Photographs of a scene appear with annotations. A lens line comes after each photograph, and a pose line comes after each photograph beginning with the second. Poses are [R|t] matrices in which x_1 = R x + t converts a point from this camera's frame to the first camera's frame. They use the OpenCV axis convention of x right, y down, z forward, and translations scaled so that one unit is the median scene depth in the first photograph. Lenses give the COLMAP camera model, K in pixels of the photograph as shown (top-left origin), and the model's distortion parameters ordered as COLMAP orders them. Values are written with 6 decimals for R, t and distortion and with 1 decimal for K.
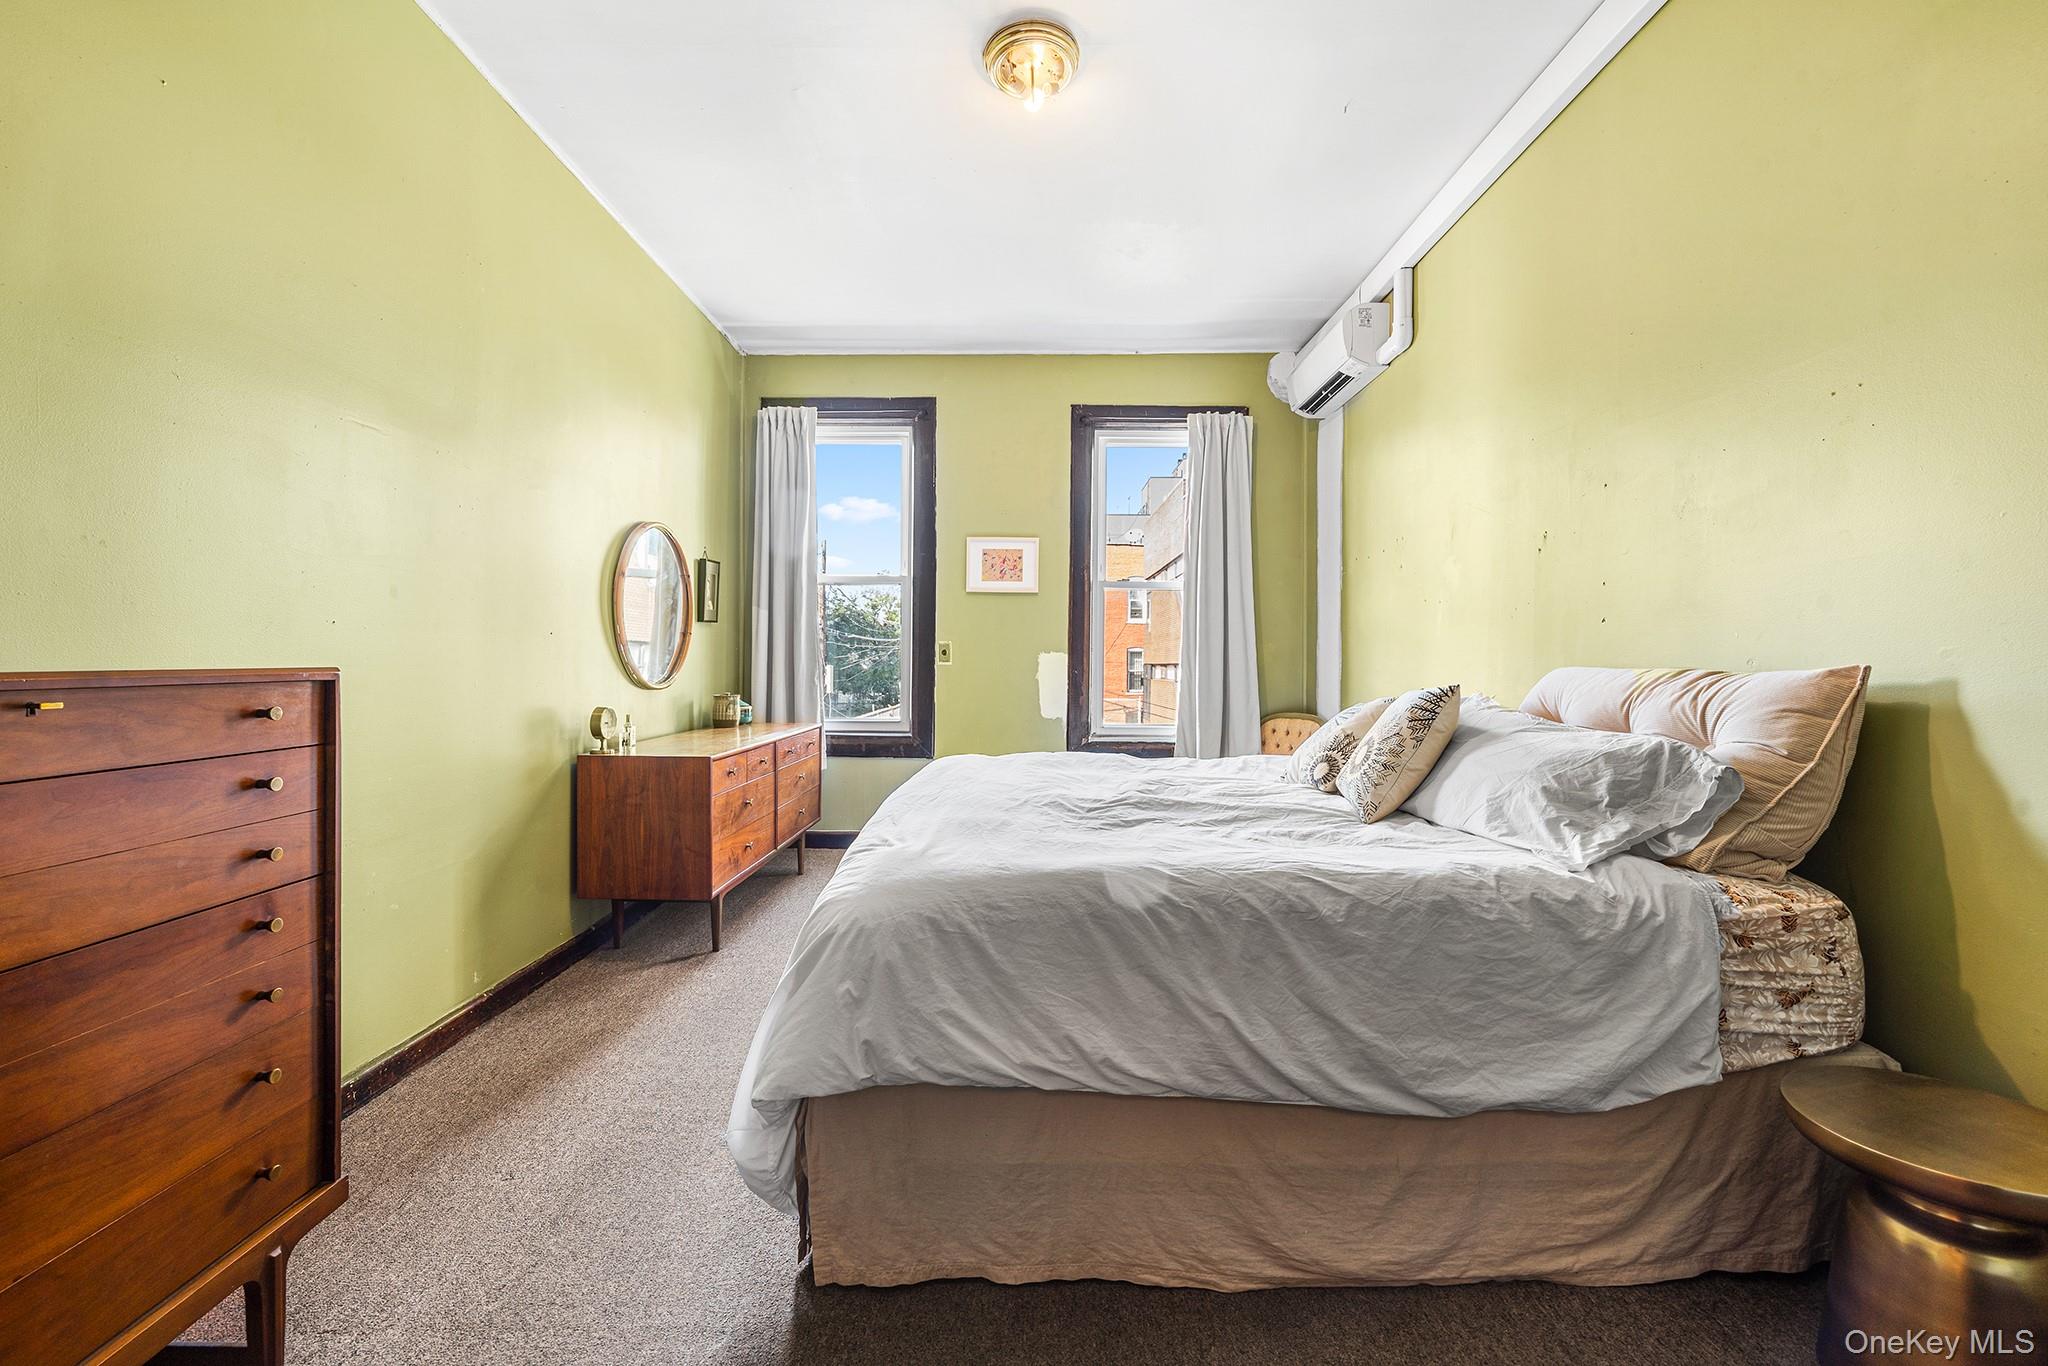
lens RADIAL K [[831.4, 0, 1024.0], [0, 831.4, 683.0], [0, 0, 1]] dist [-0.000727, -0.000035]
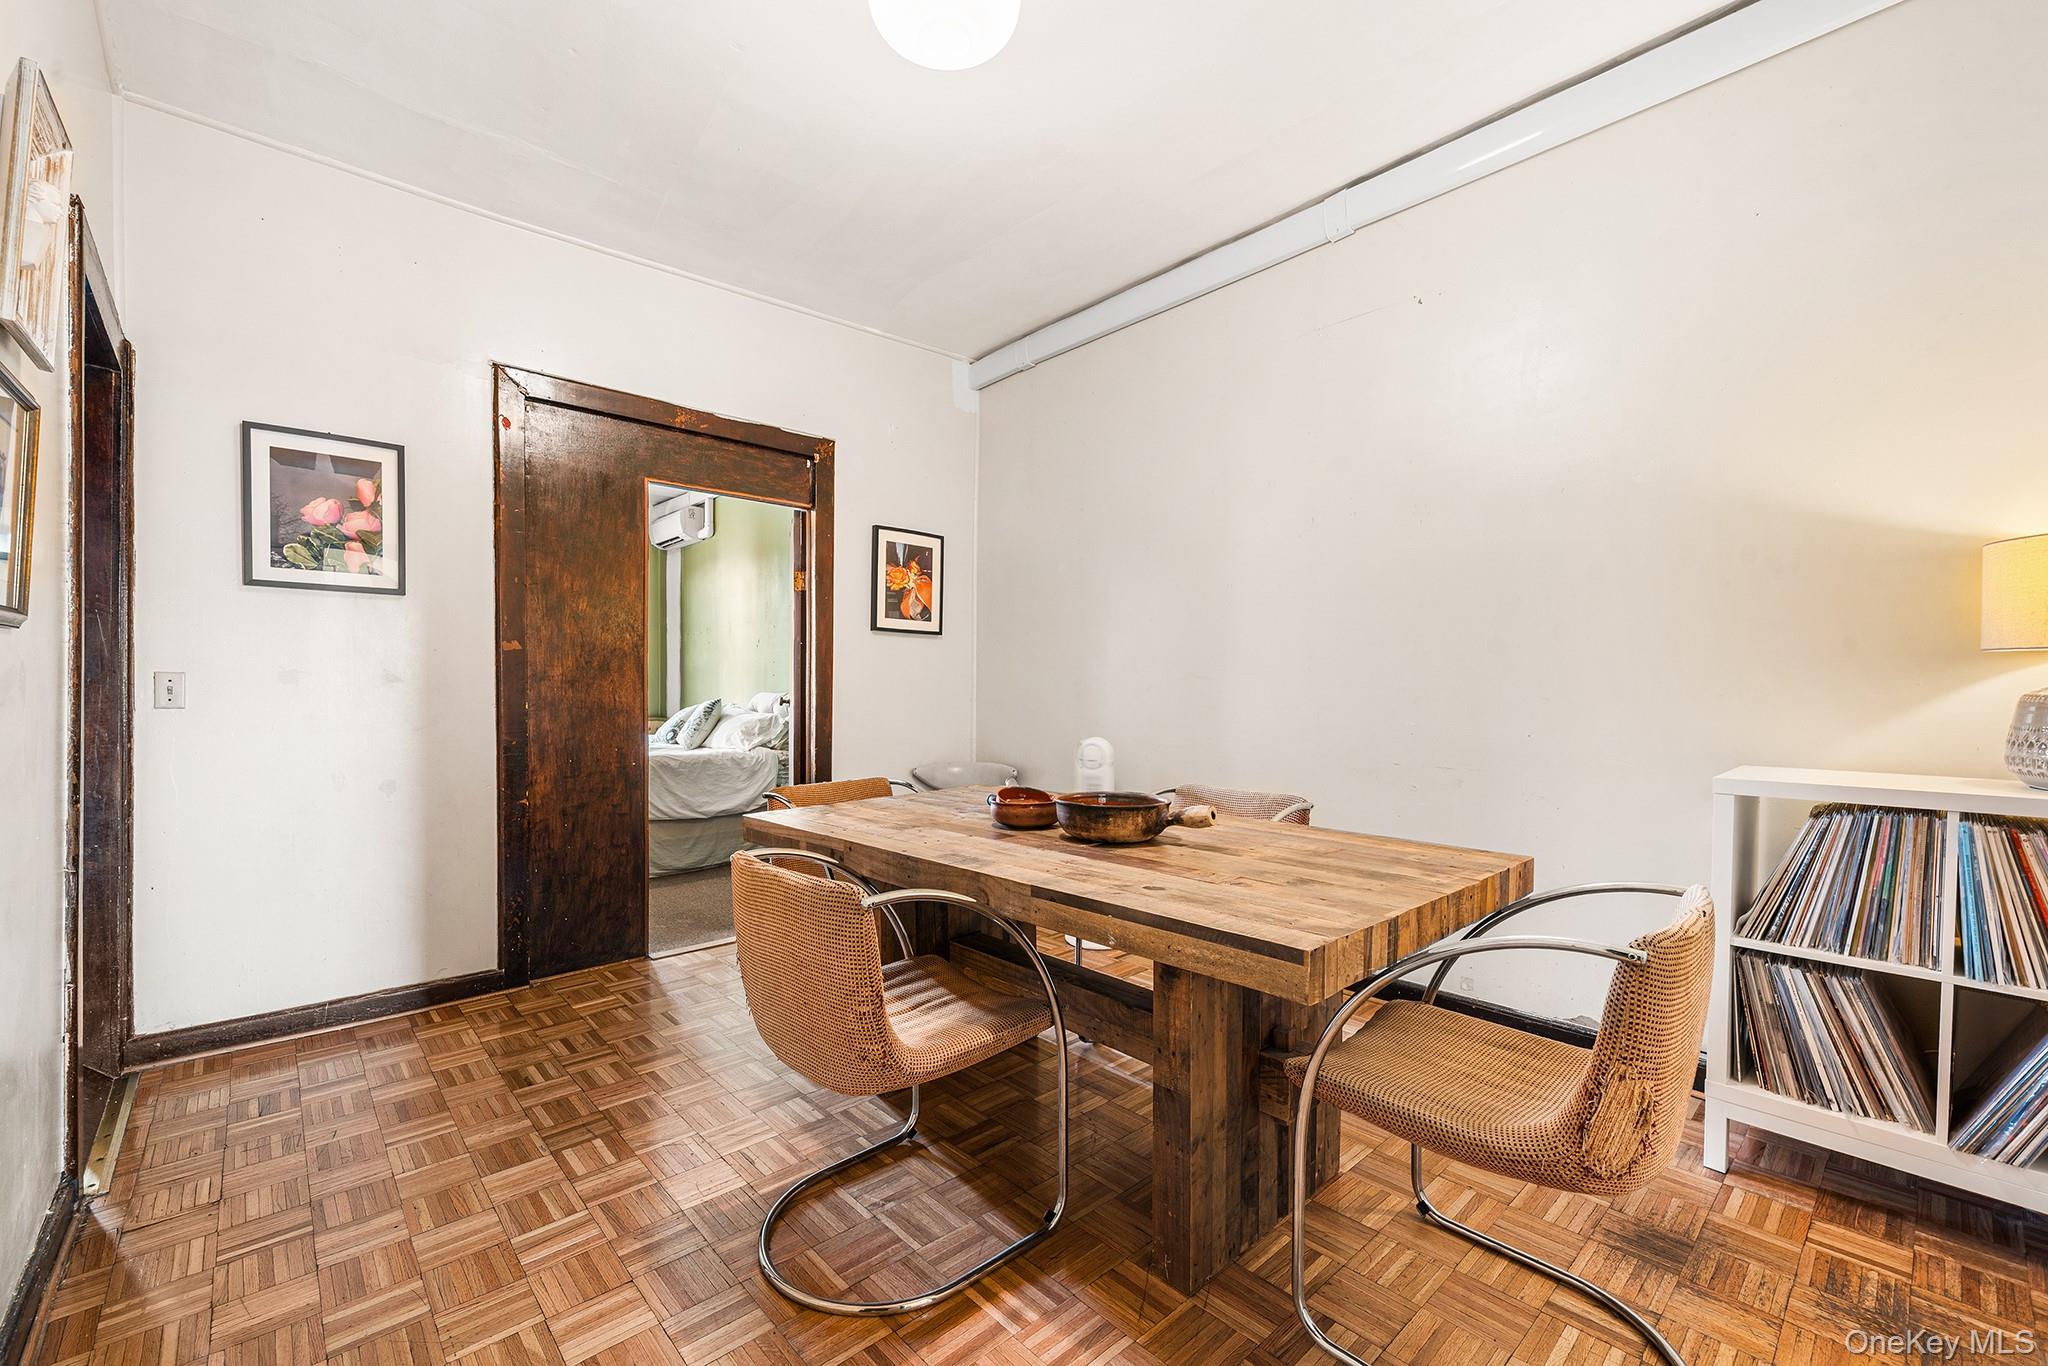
lens RADIAL K [[843.4, 0, 1024.0], [0, 843.4, 683.0], [0, 0, 1]] dist [-0.000440, -0.000015]
pose [[0.734898, 0.003904, 0.678166, -0.643295], [0.008731, 0.999846, -0.015218, 0.001329], [-0.678121, 0.017104, 0.734751, -1.756572]]
